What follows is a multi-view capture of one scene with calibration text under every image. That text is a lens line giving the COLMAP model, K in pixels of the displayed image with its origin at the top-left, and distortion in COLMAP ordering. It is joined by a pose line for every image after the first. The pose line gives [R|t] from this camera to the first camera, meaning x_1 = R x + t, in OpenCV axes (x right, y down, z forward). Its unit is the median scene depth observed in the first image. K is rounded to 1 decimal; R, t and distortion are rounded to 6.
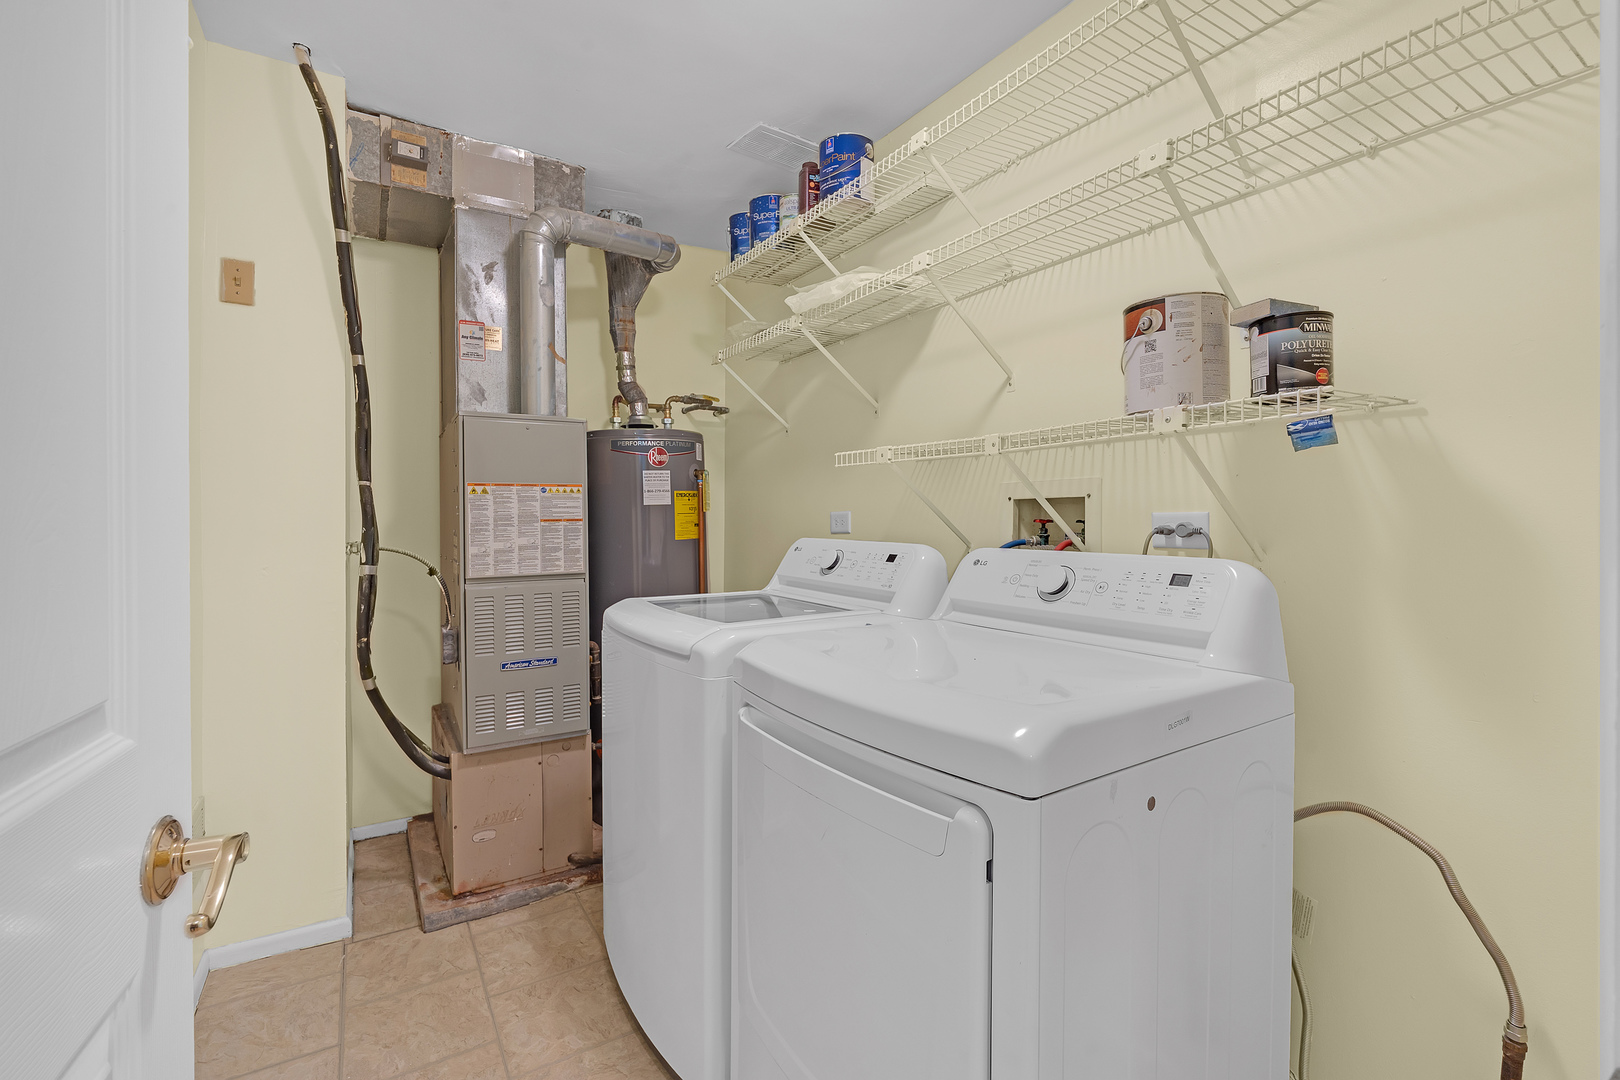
lens RADIAL K [[716.0, 0, 818.1], [0, 716.0, 528.1], [0, 0, 1]] dist [-0.000334, -0.000062]
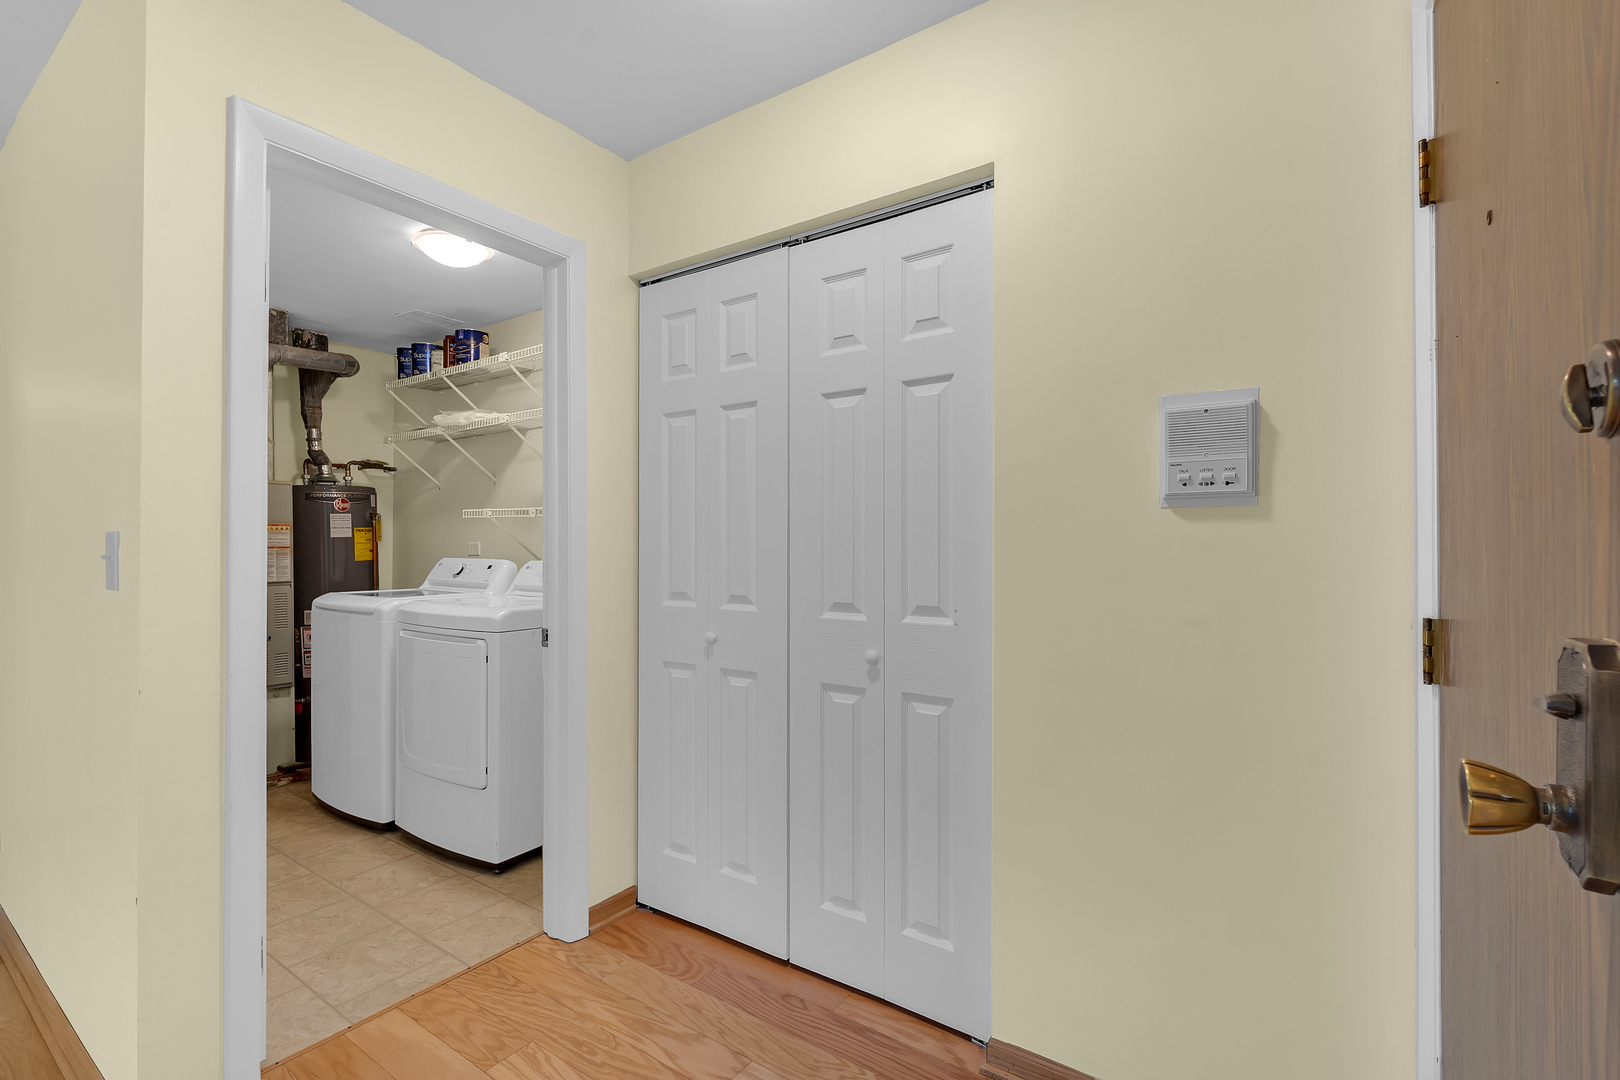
lens RADIAL K [[740.6, 0, 802.2], [0, 740.6, 545.7], [0, 0, 1]] dist [-0.003540, -0.000034]
pose [[0.930603, -0.000108, 0.366030, 0.101952], [0.004704, 0.999921, -0.011665, 0.007500], [-0.366000, 0.012578, 0.930530, -0.769542]]
